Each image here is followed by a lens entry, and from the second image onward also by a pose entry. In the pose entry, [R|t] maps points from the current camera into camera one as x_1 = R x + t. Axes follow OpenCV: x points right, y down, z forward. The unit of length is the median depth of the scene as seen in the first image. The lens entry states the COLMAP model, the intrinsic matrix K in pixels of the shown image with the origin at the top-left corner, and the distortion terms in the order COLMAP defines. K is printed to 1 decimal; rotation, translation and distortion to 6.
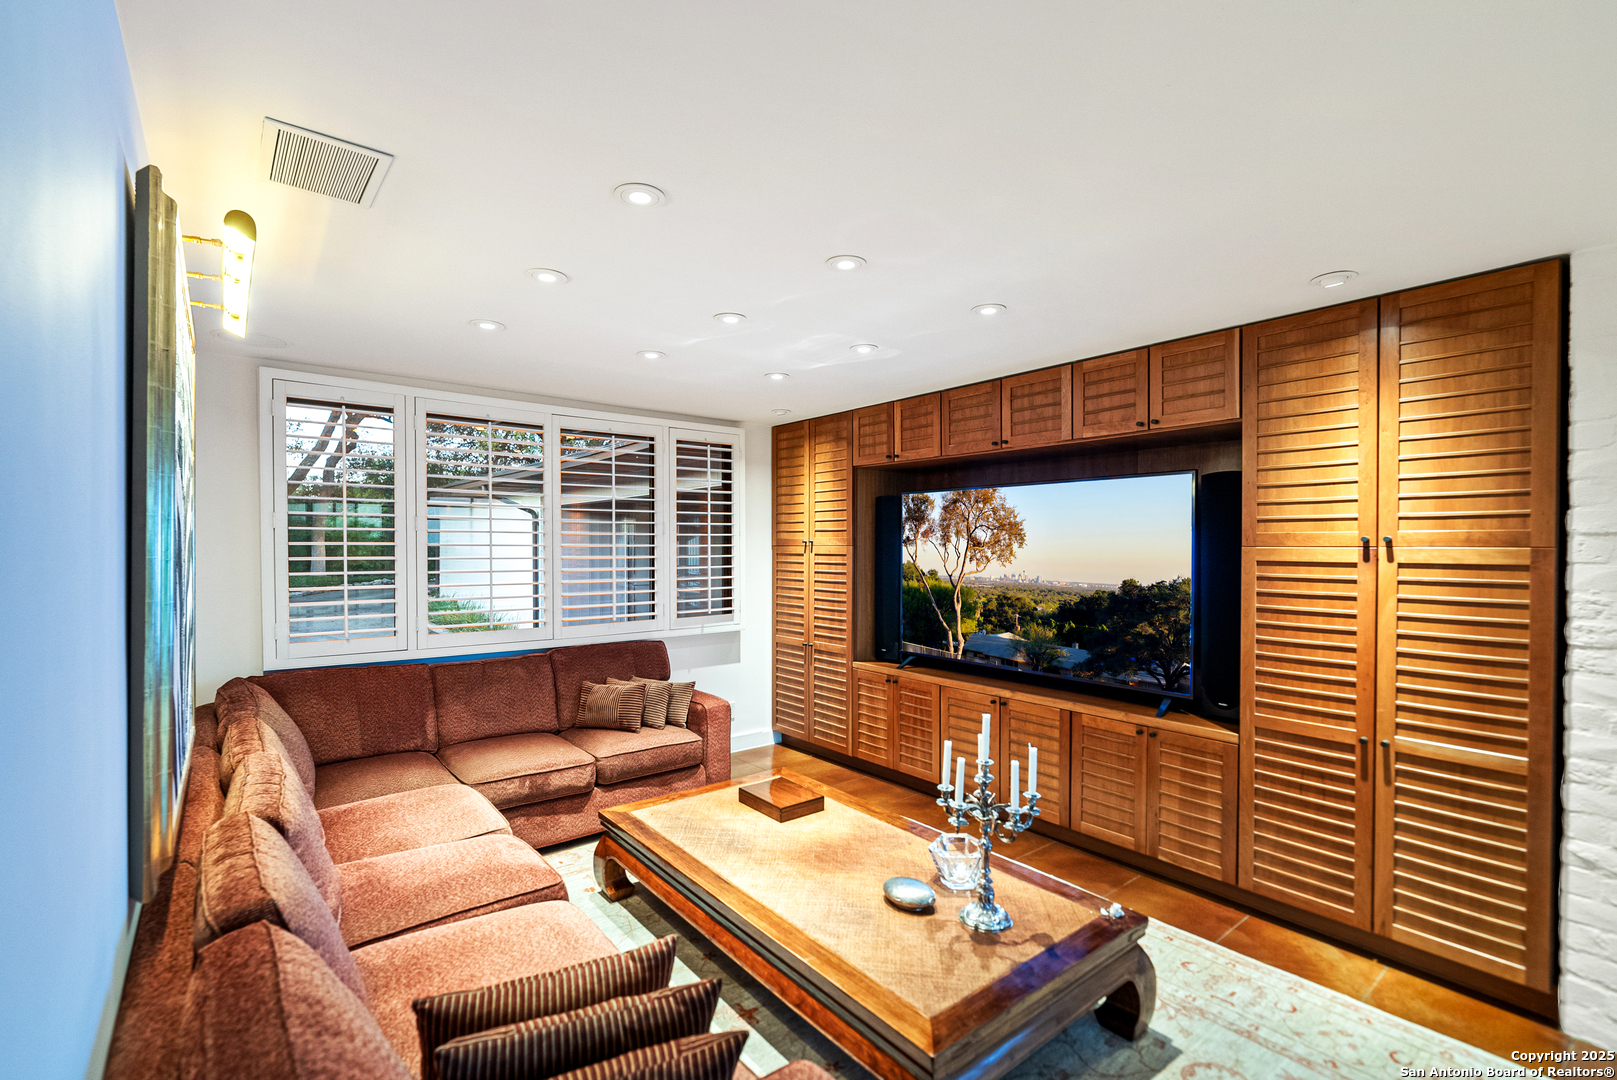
lens RADIAL K [[730.4, 0, 810.7], [0, 730.4, 553.1], [0, 0, 1]] dist [0.002368, -0.000265]
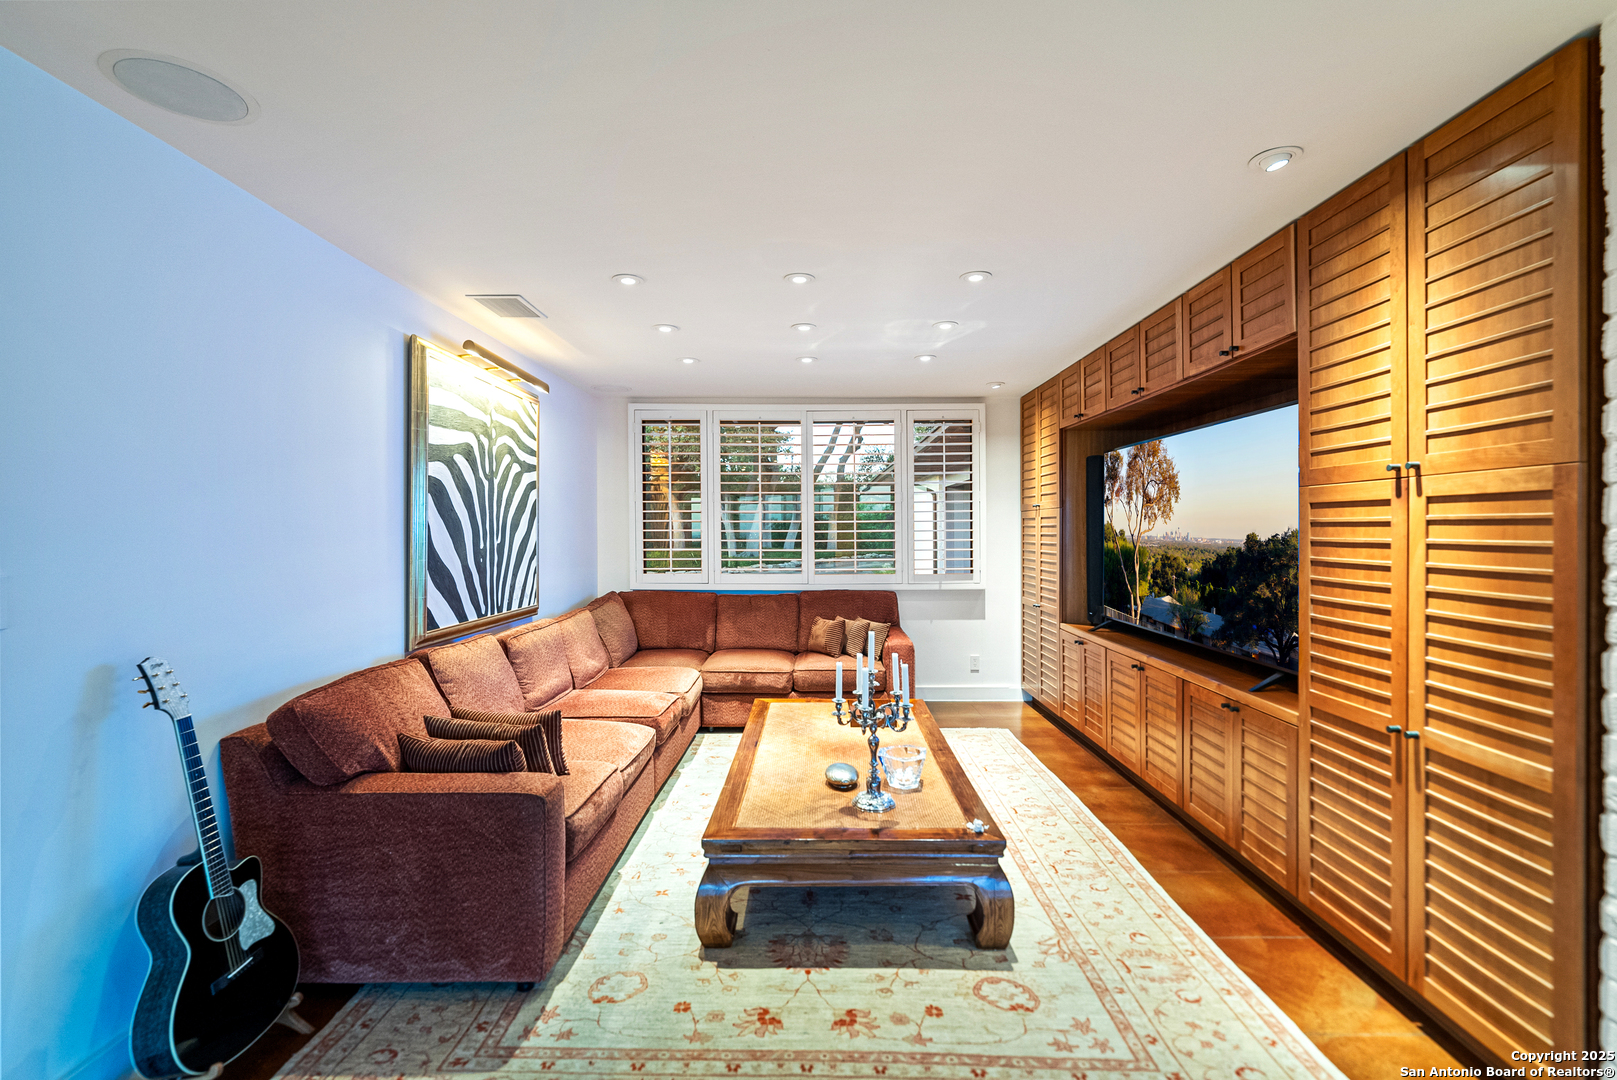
lens RADIAL K [[726.8, 0, 808.4], [0, 726.8, 534.3], [0, 0, 1]] dist [-0.000206, -0.000120]
pose [[0.765546, 0.000121, -0.643381, 0.610497], [-0.003223, 0.999988, -0.003647, 0.043653], [0.643373, 0.004865, 0.765537, 0.014160]]
